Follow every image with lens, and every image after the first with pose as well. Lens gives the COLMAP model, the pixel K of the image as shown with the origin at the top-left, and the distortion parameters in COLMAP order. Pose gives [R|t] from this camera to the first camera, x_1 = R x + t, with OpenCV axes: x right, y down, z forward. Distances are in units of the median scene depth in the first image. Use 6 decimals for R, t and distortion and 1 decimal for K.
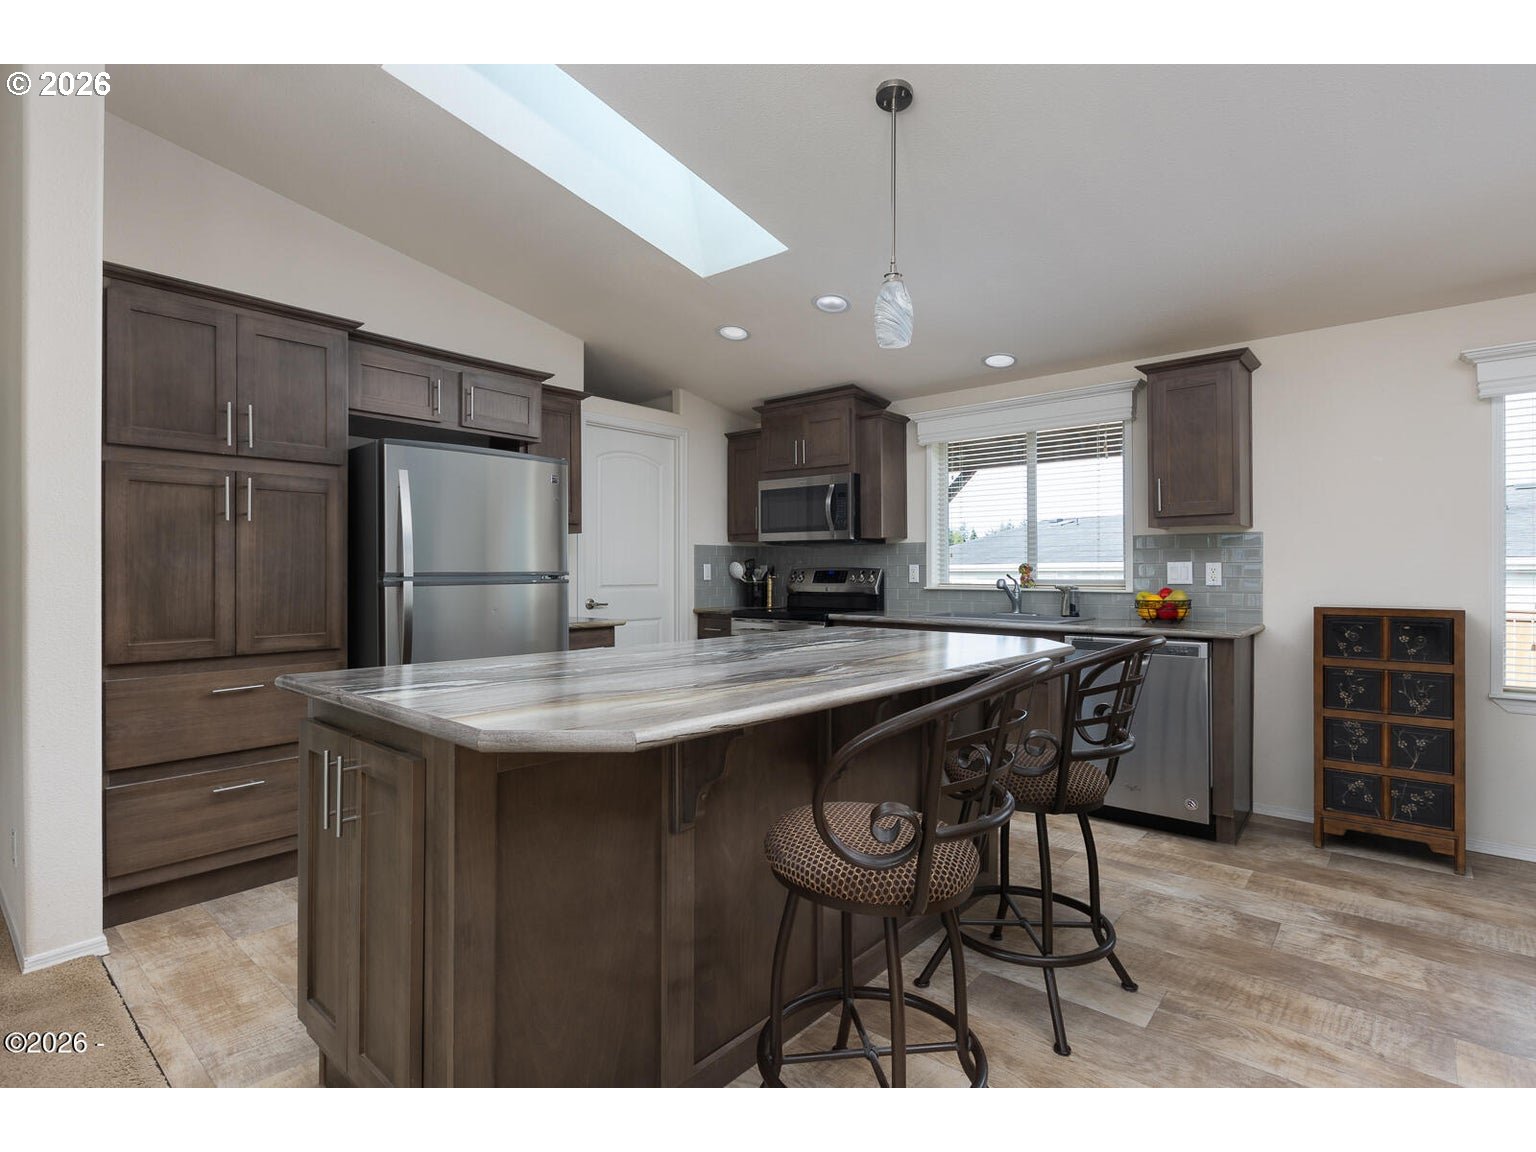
lens RADIAL K [[787.8, 0, 757.8], [0, 787.8, 562.1], [0, 0, 1]] dist [-0.000418, 0.001726]
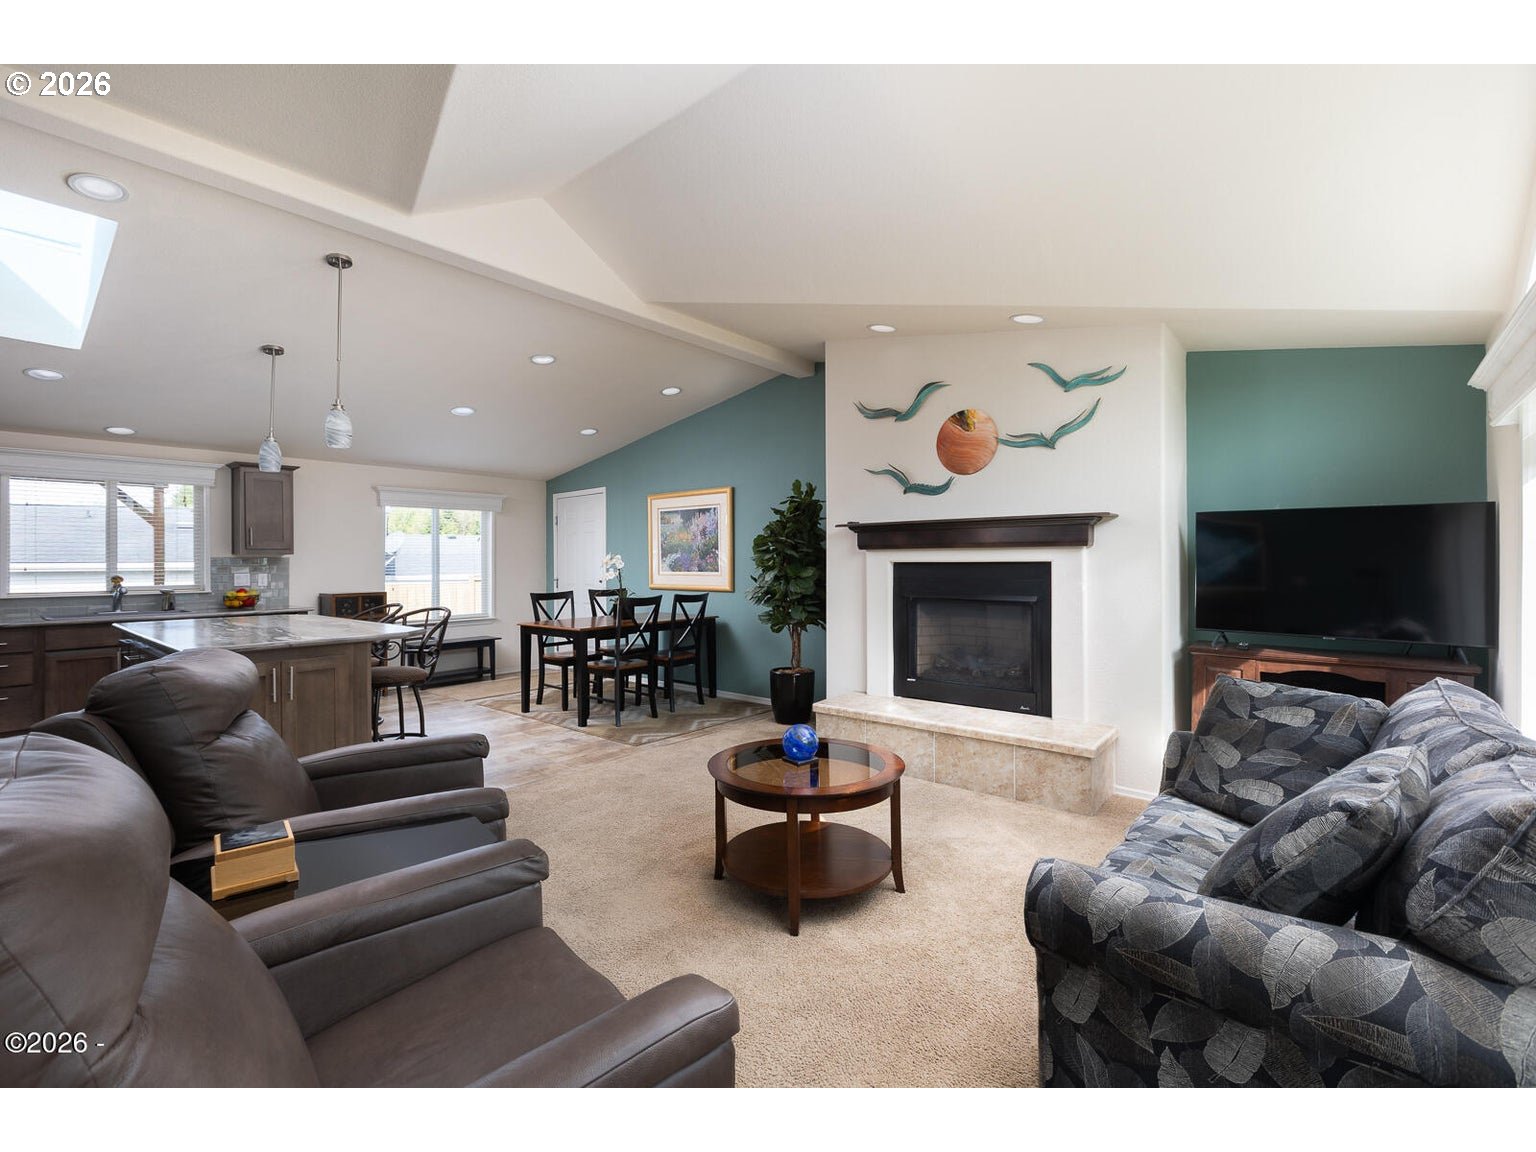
lens RADIAL K [[676.5, 0, 767.0], [0, 676.5, 560.7], [0, 0, 1]] dist [0.000884, -0.000849]
pose [[-0.009469, 0.003515, 0.999949, -1.292709], [-0.001669, 0.999992, -0.003531, -0.032243], [-0.999954, -0.001703, -0.009463, -0.200872]]
